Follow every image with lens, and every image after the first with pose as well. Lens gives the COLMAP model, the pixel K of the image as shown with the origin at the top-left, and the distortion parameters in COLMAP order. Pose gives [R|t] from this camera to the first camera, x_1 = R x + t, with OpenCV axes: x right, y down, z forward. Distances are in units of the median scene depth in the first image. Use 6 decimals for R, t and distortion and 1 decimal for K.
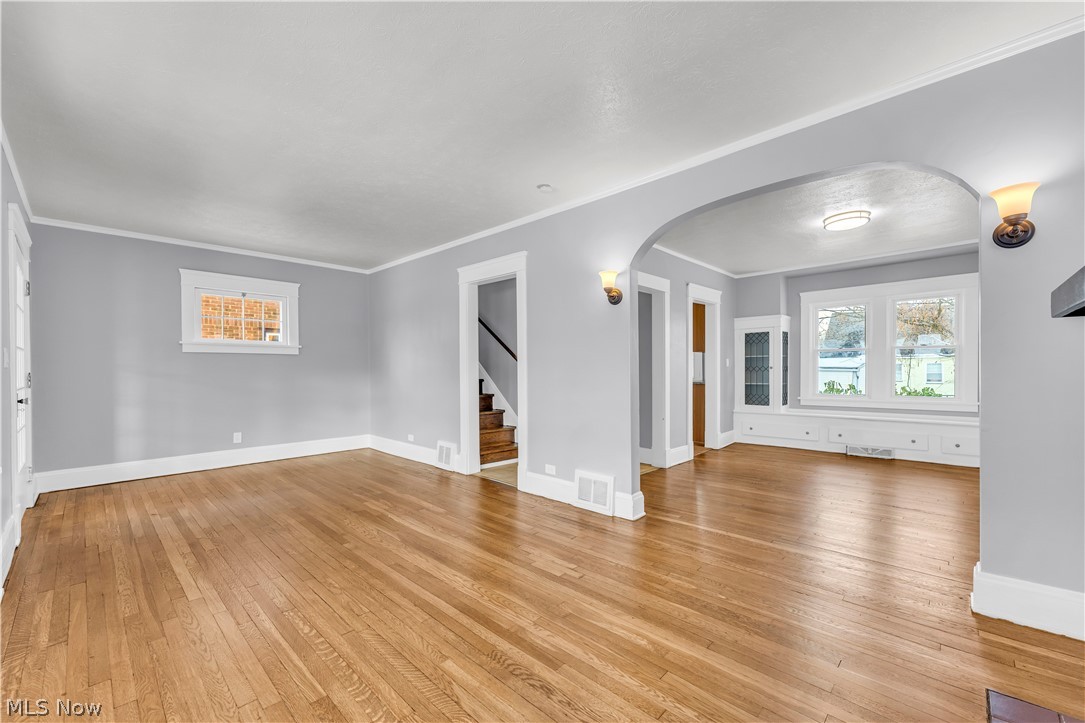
lens RADIAL K [[436.5, 0, 537.0], [0, 436.5, 371.2], [0, 0, 1]] dist [-0.000648, 0.000016]
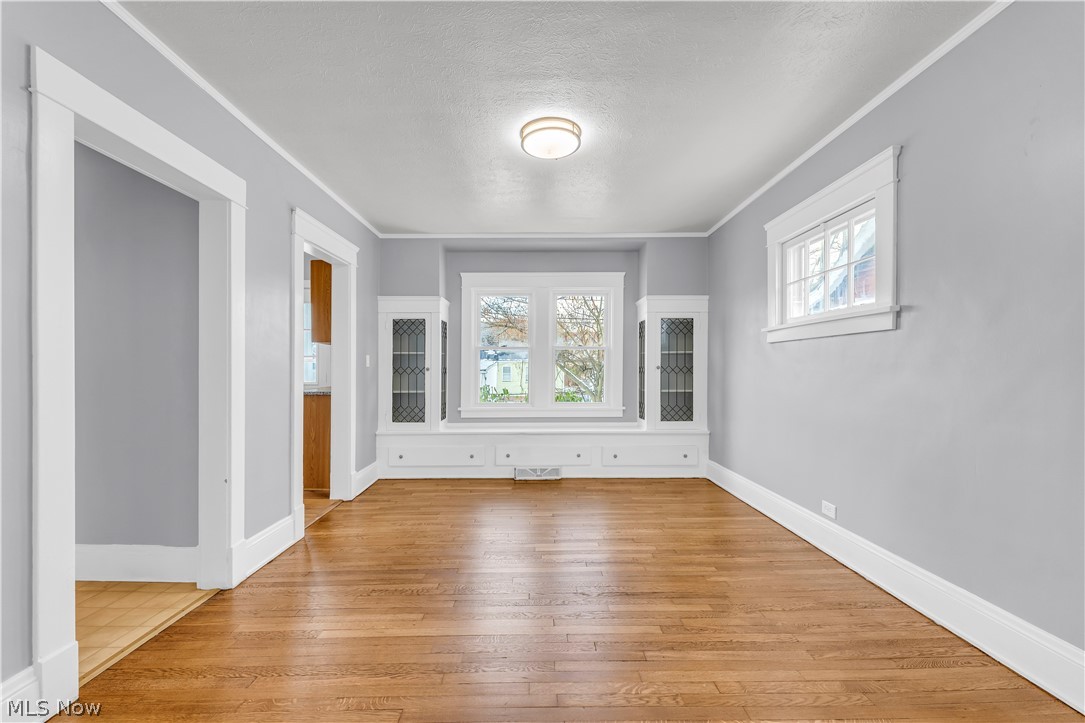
lens RADIAL K [[436.5, 0, 540.1], [0, 436.5, 370.6], [0, 0, 1]] dist [-0.000648, 0.000016]
pose [[0.709649, 0.005469, 0.704534, 0.161397], [-0.002590, 0.999983, -0.005153, -0.002404], [-0.704550, 0.001833, 0.709652, 0.358707]]
